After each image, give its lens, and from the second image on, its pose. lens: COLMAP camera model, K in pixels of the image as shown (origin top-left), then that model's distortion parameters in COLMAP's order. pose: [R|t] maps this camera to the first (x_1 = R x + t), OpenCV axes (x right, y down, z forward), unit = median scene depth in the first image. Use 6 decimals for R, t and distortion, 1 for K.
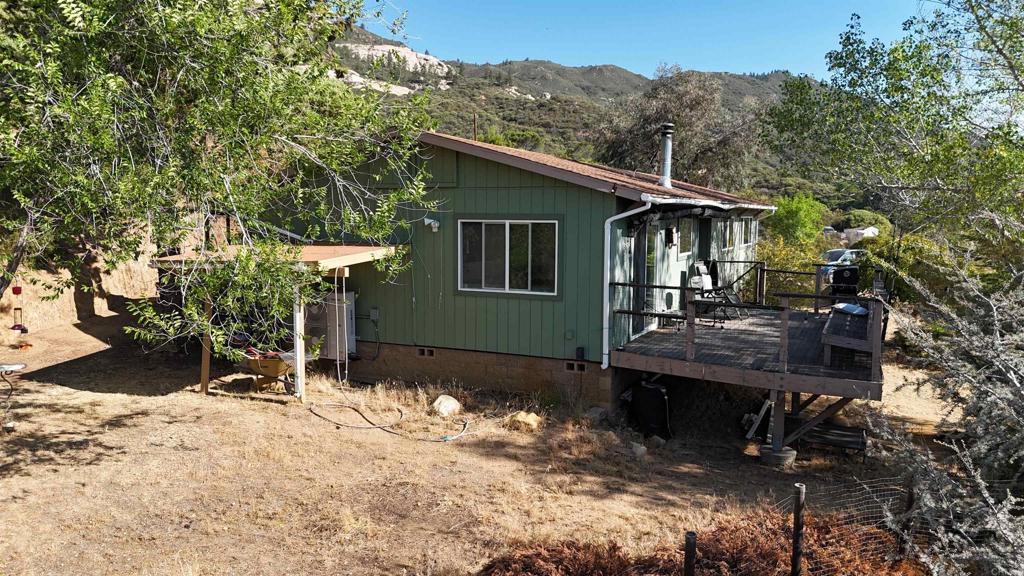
lens RADIAL K [[755.3, 0, 512.0], [0, 755.3, 288.0], [0, 0, 1]] dist [0.067137, -0.060273]
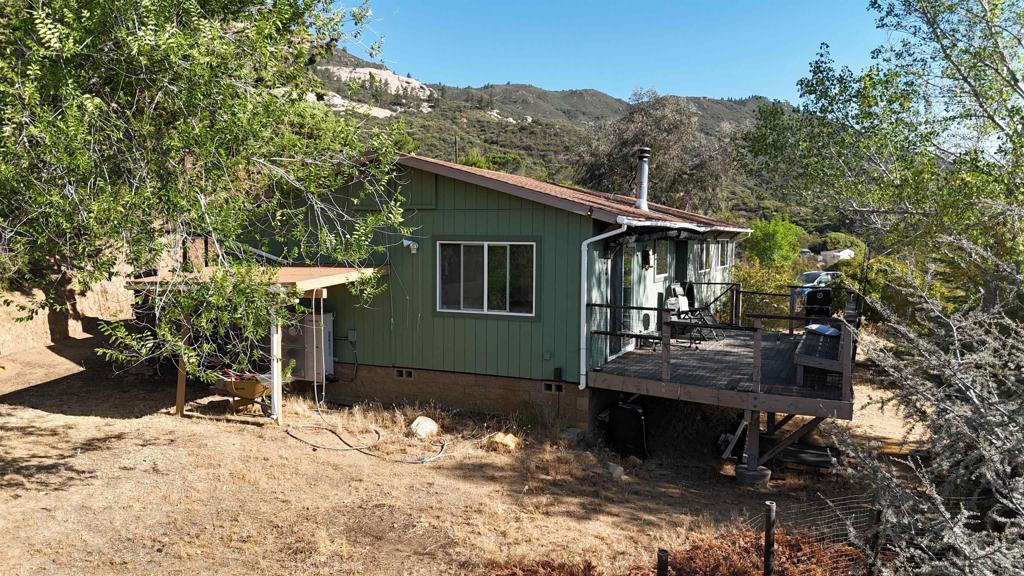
lens RADIAL K [[755.3, 0, 512.0], [0, 755.3, 288.0], [0, 0, 1]] dist [0.067137, -0.060273]
pose [[0.999700, 0.000355, 0.024504, 0.004441], [0.000348, 0.999589, -0.028665, 0.000759], [-0.024504, 0.028665, 0.999289, -0.007418]]
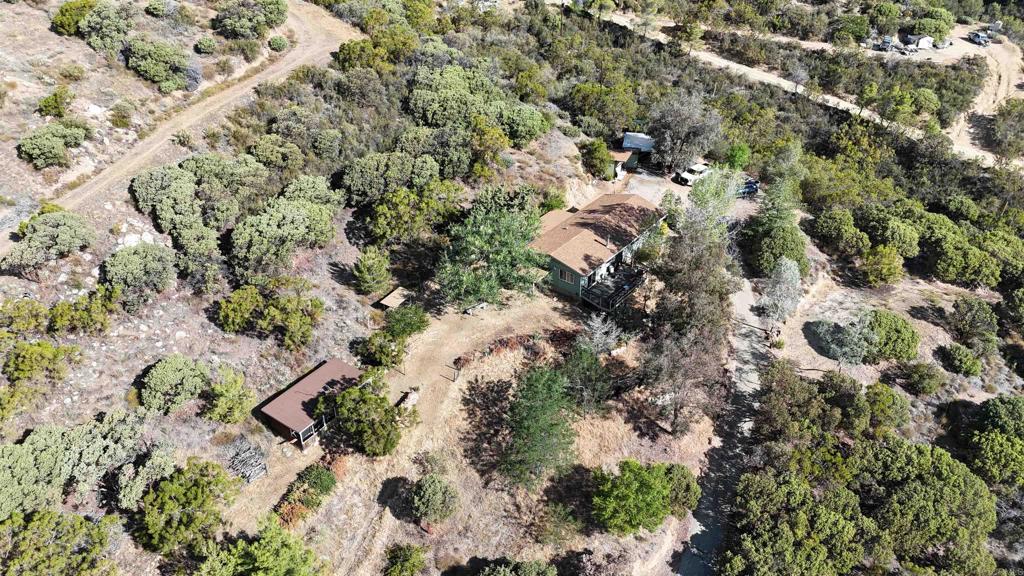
lens RADIAL K [[755.3, 0, 512.0], [0, 755.3, 288.0], [0, 0, 1]] dist [0.067137, -0.060273]
pose [[0.974350, 0.115738, -0.192993, 0.760286], [-0.013996, 0.887113, 0.461340, -2.798913], [0.224601, -0.446805, 0.865979, -4.457248]]
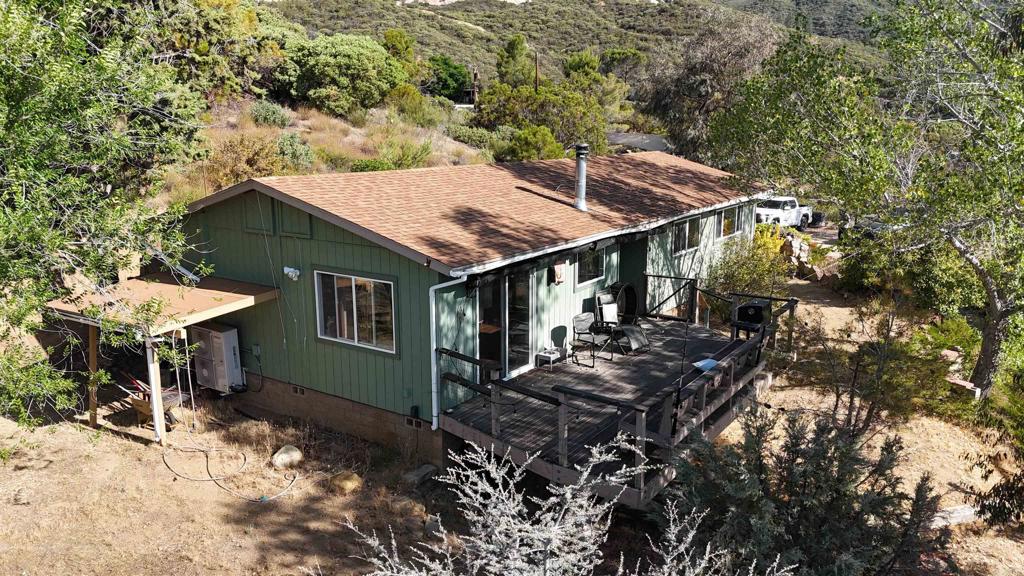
lens RADIAL K [[755.3, 0, 512.0], [0, 755.3, 288.0], [0, 0, 1]] dist [0.067137, -0.060273]
pose [[0.986941, 0.026011, -0.158966, 0.376488], [-0.007445, 0.993188, 0.116288, -0.198935], [0.160908, -0.113586, 0.980412, 0.035799]]
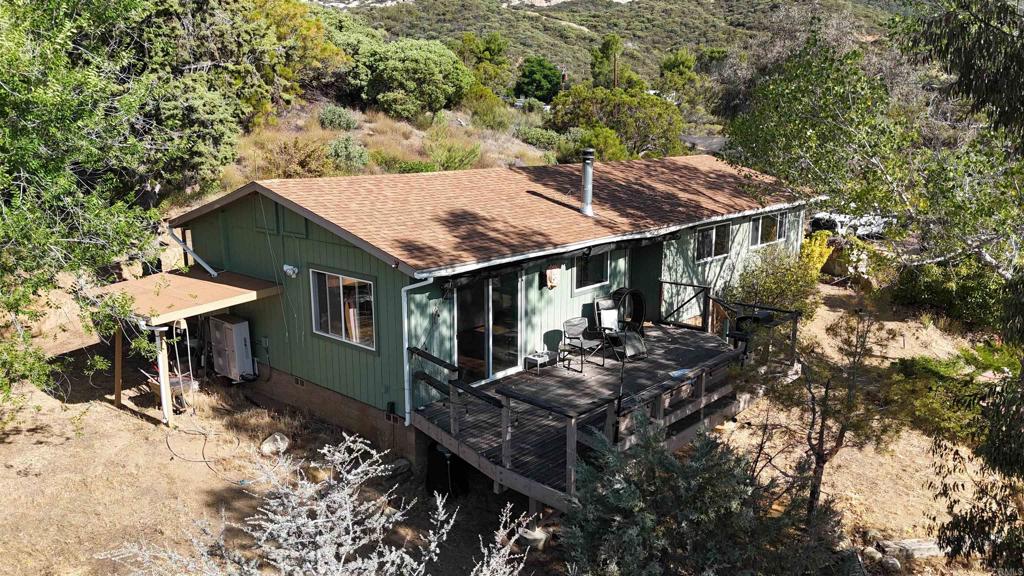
lens RADIAL K [[755.3, 0, 512.0], [0, 755.3, 288.0], [0, 0, 1]] dist [0.067137, -0.060273]
pose [[0.956115, 0.054774, -0.287826, 0.546486], [-0.021373, 0.992792, 0.117930, -0.208069], [0.292211, -0.106603, 0.950394, 0.056185]]
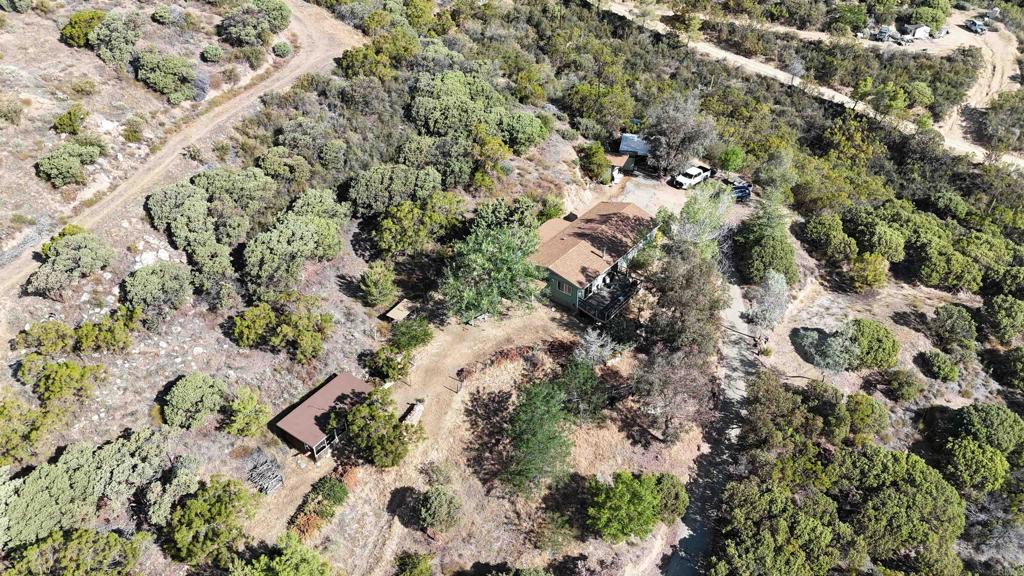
lens RADIAL K [[755.3, 0, 512.0], [0, 755.3, 288.0], [0, 0, 1]] dist [0.067137, -0.060273]
pose [[0.974624, 0.123776, -0.186516, 0.760745], [-0.013464, 0.864126, 0.503095, -3.280518], [0.223444, -0.487817, 0.843864, -4.510231]]
